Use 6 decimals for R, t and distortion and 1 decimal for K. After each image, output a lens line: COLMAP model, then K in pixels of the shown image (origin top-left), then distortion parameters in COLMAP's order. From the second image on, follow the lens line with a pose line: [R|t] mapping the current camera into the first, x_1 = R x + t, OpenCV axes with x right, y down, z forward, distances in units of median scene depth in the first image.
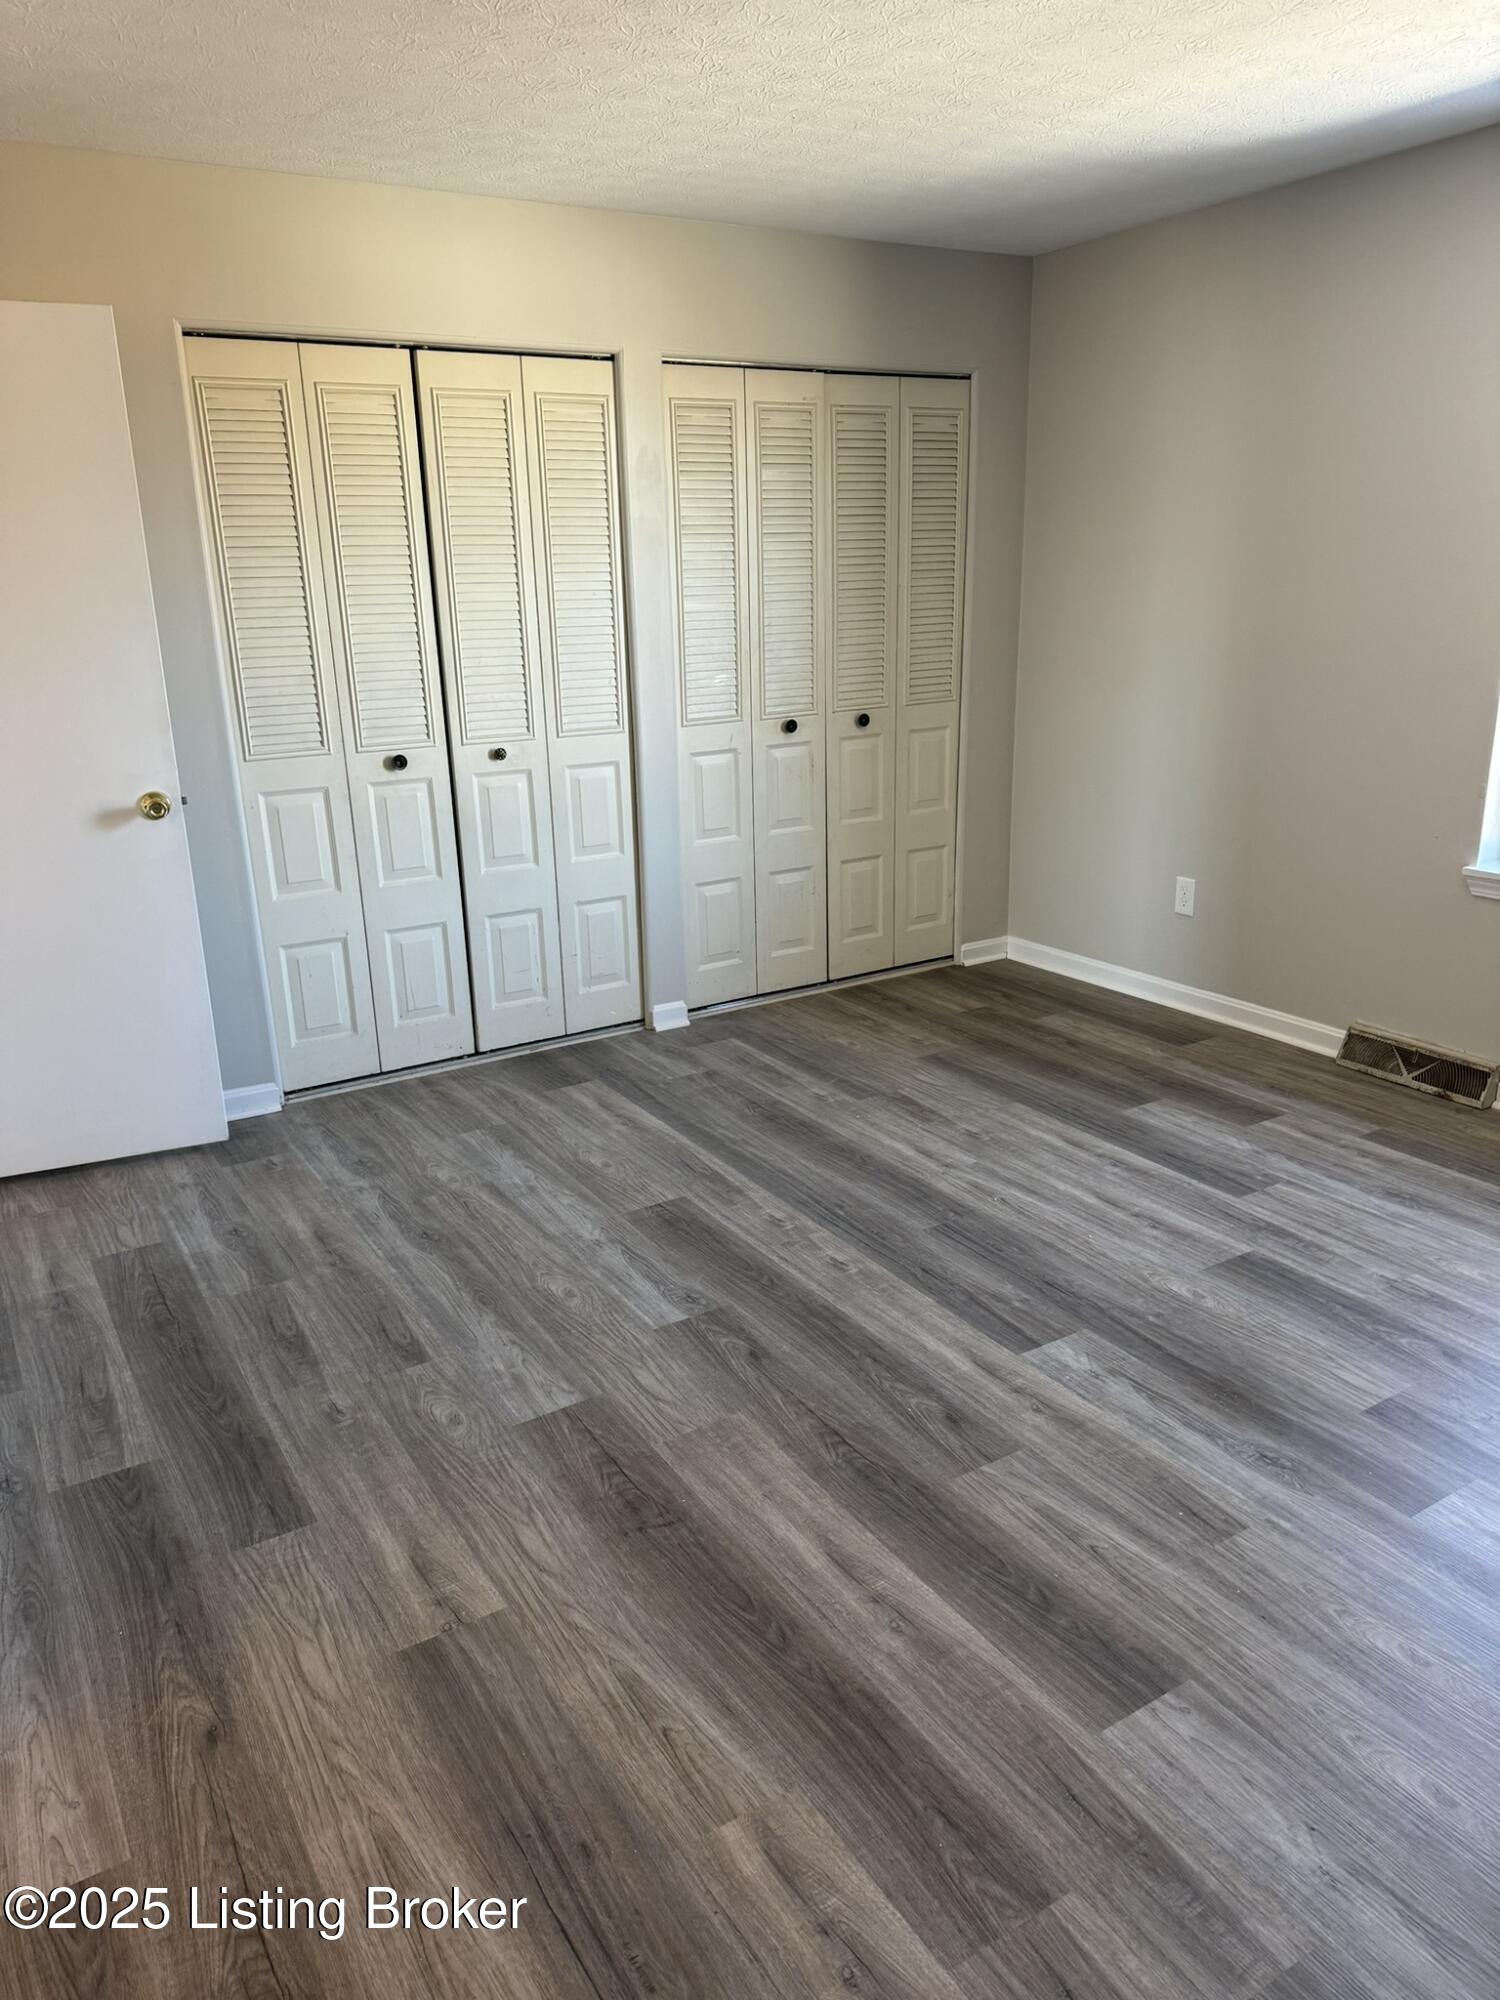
lens RADIAL K [[1385.7, 0, 750.0], [0, 1385.7, 1000.0], [0, 0, 1]] dist [0.165358, -0.224784]
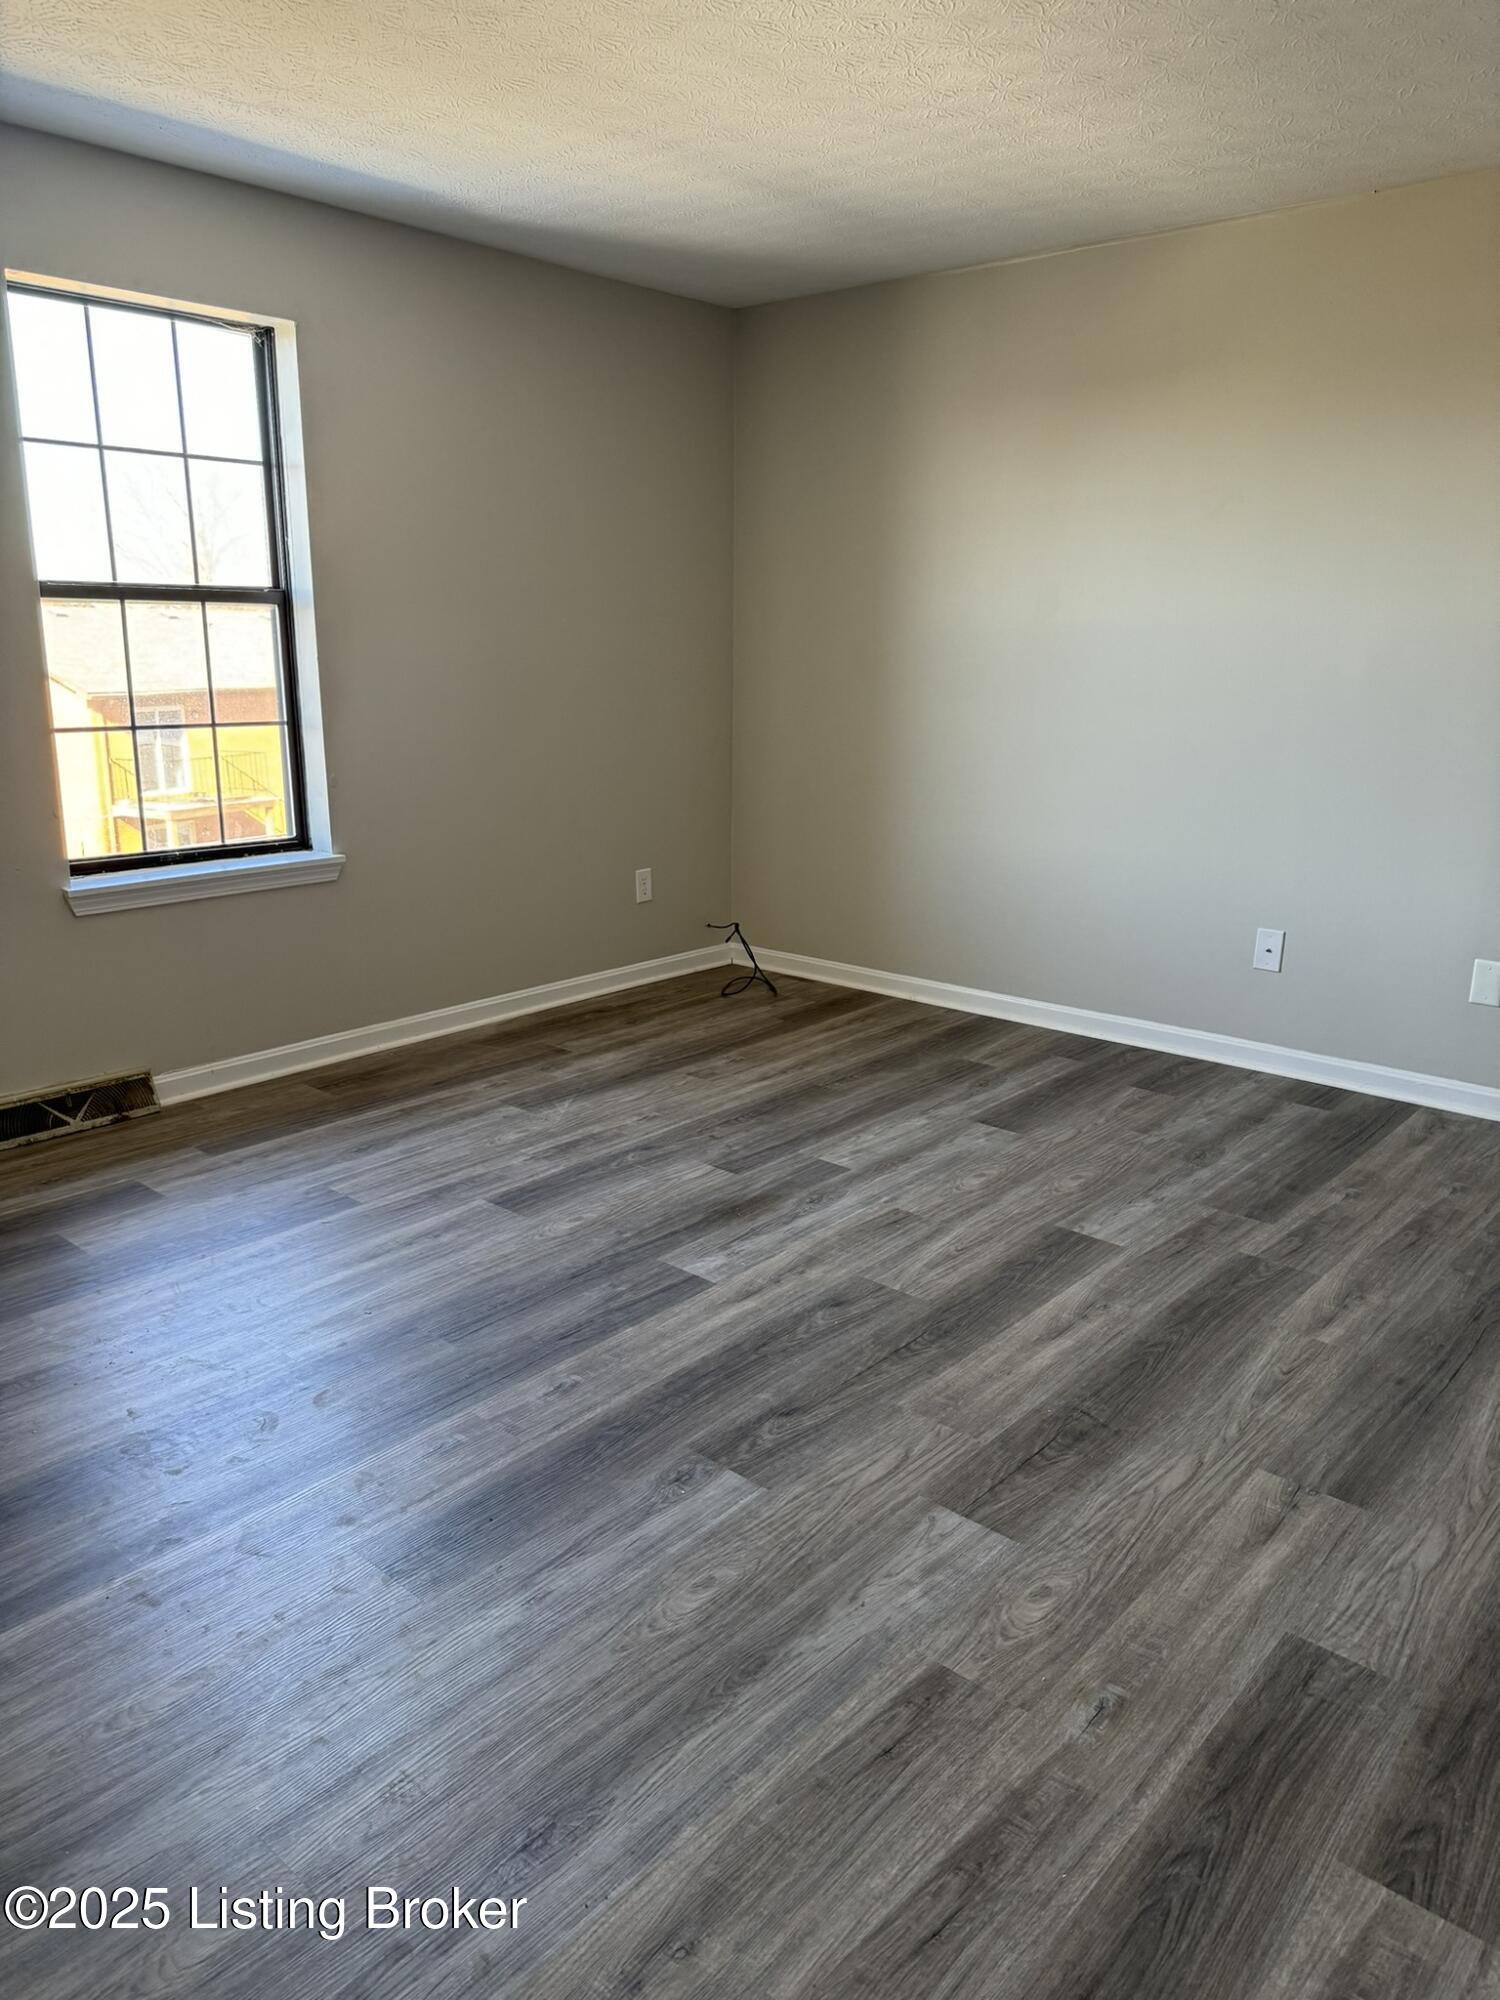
lens RADIAL K [[1408.6, 0, 699.6], [0, 1408.6, 973.7], [0, 0, 1]] dist [0.117307, -0.114995]
pose [[-0.275120, -0.199077, 0.940573, -0.929879], [0.275344, 0.921030, 0.275480, -0.324908], [-0.921138, 0.334771, -0.198579, 1.344929]]
